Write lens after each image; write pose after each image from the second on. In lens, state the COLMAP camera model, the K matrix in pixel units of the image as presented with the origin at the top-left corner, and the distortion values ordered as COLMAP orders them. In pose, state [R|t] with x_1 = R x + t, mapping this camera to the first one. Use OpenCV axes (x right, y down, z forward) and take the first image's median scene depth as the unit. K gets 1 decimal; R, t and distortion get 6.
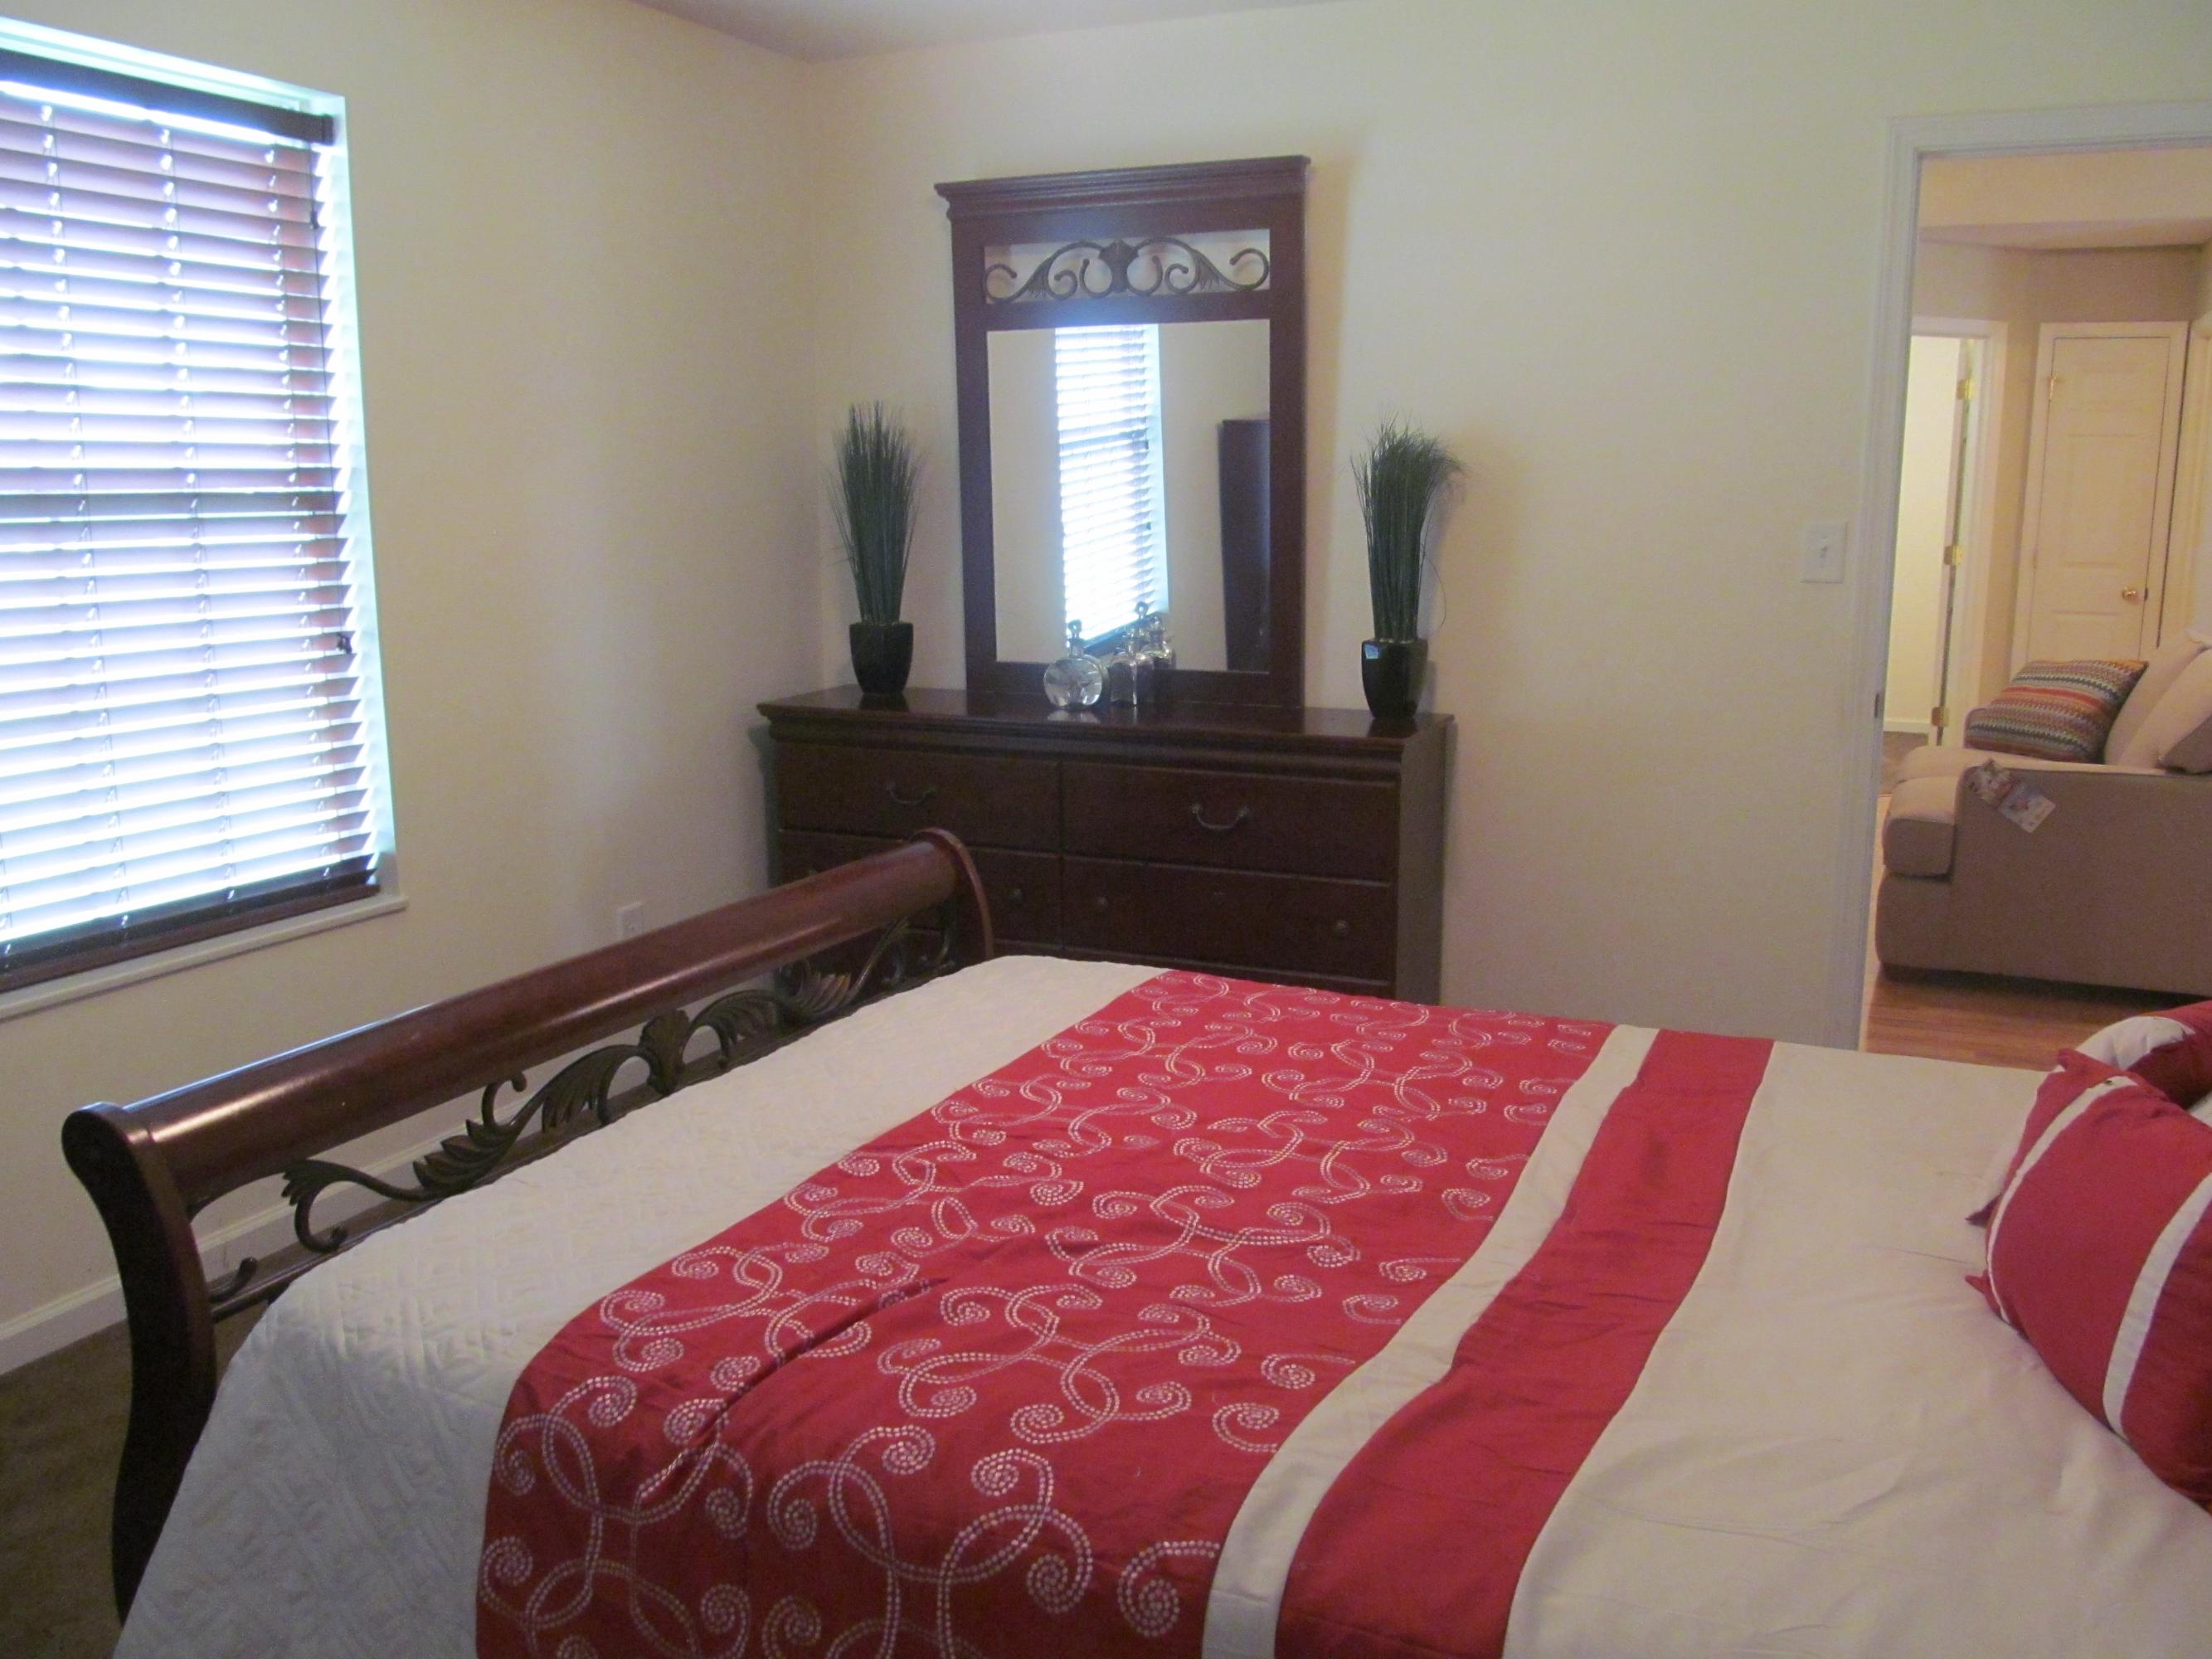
lens RADIAL K [[1834.1, 0, 1115.4], [0, 1834.1, 822.9], [0, 0, 1]] dist [-0.058947, 0.020551]
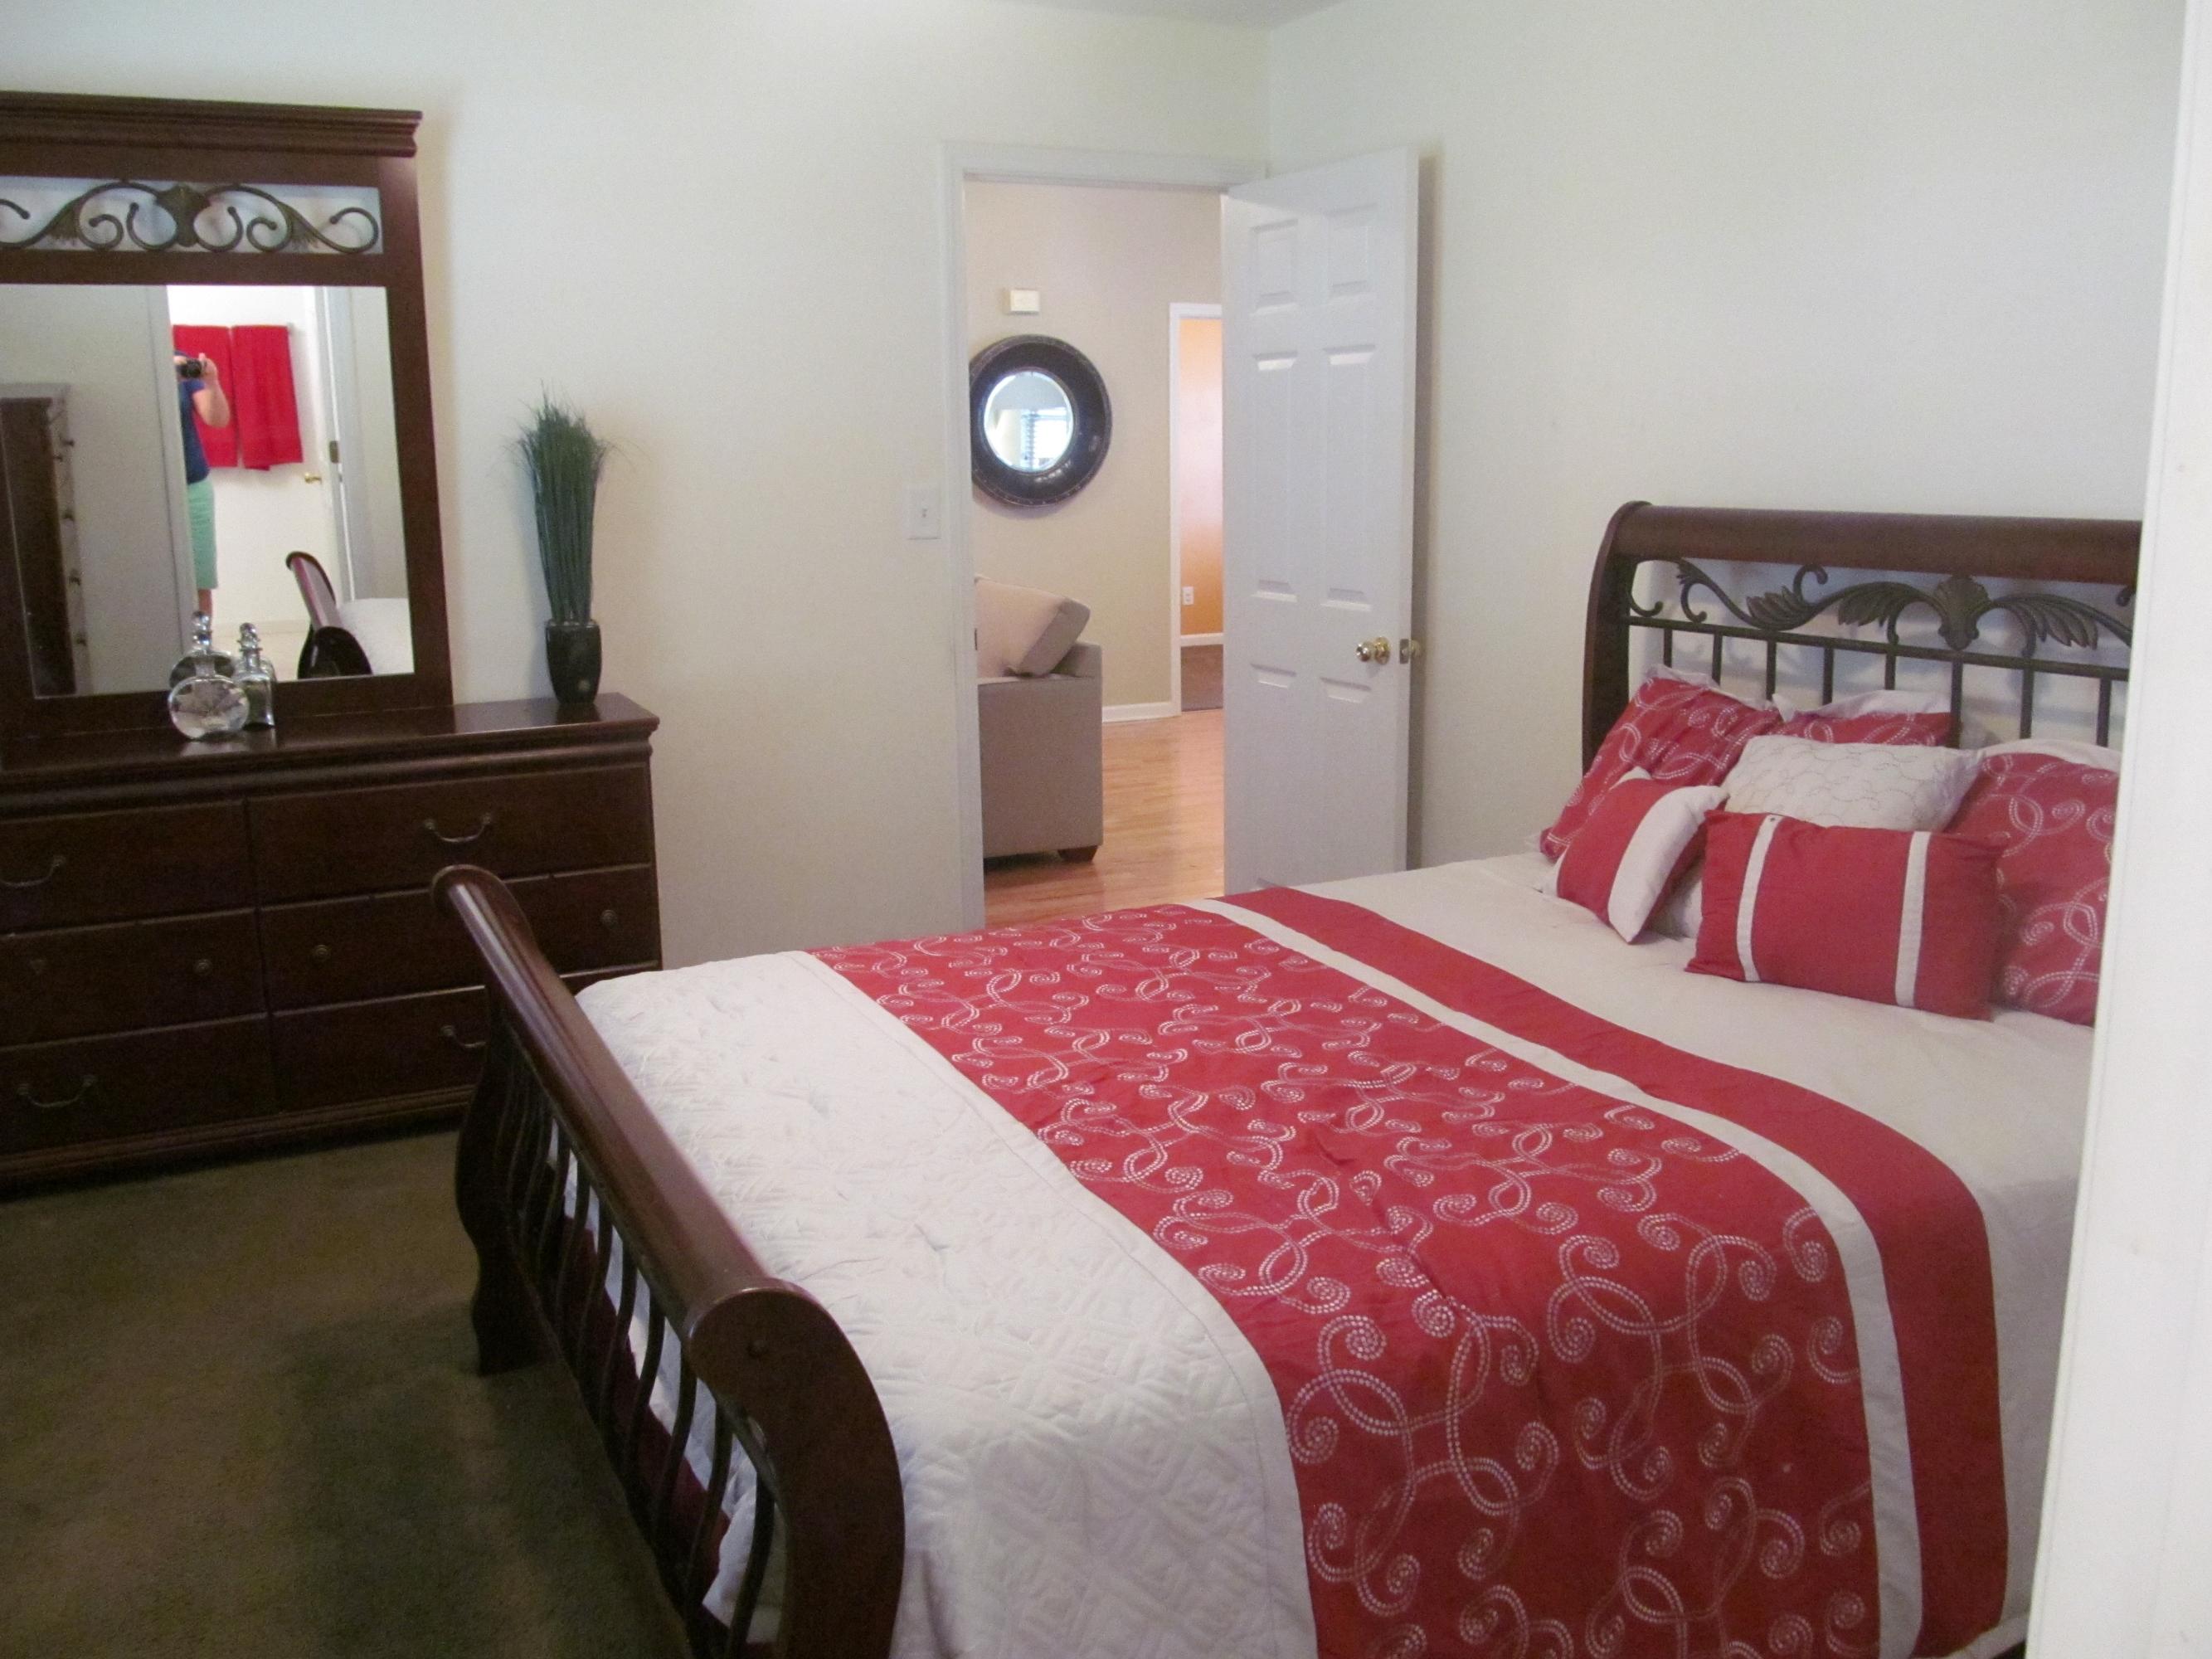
lens RADIAL K [[1834.1, 0, 1116.1], [0, 1834.1, 833.2], [0, 0, 1]] dist [-0.058947, 0.020551]
pose [[0.639538, -0.168105, 0.750154, -0.409691], [0.153983, 0.984035, 0.089240, -0.030881], [-0.753180, 0.058439, 0.655213, 0.147044]]
